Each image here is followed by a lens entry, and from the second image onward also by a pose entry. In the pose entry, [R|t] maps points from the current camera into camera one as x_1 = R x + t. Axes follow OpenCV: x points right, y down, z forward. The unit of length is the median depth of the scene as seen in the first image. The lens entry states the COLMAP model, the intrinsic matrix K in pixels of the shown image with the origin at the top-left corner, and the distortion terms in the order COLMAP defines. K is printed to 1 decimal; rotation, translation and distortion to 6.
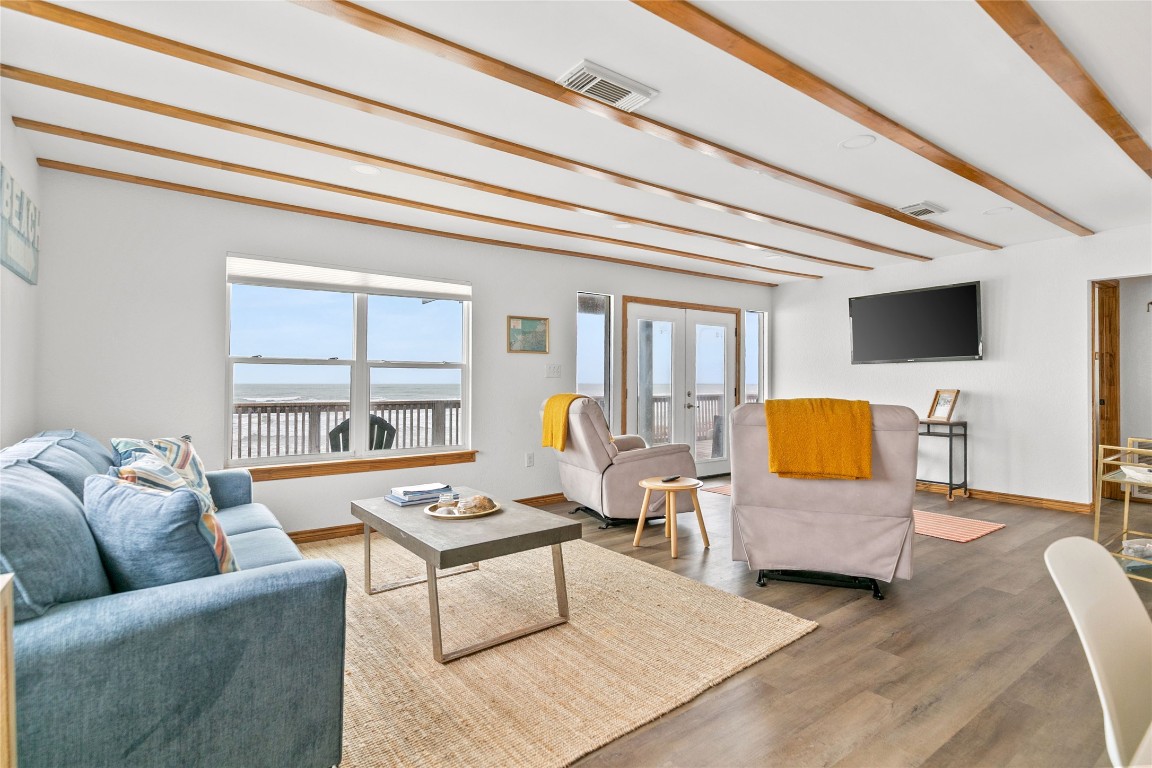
lens RADIAL K [[520.4, 0, 579.6], [0, 520.4, 369.2], [0, 0, 1]] dist [0.001265, 0.000376]
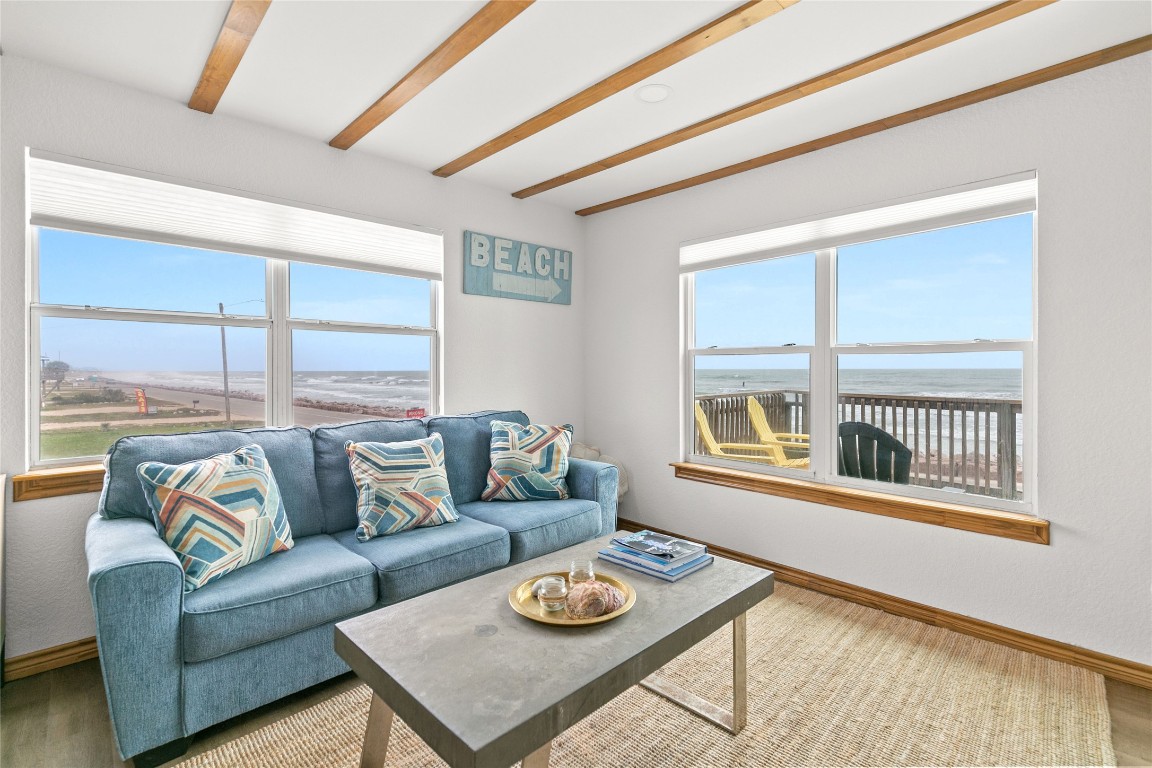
lens RADIAL K [[520.4, 0, 579.6], [0, 520.4, 369.2], [0, 0, 1]] dist [0.001265, 0.000376]
pose [[0.144333, 0.005954, -0.989511, 1.643295], [0.027578, 0.999569, 0.010037, -0.008061], [0.989145, -0.028737, 0.144107, 4.106564]]
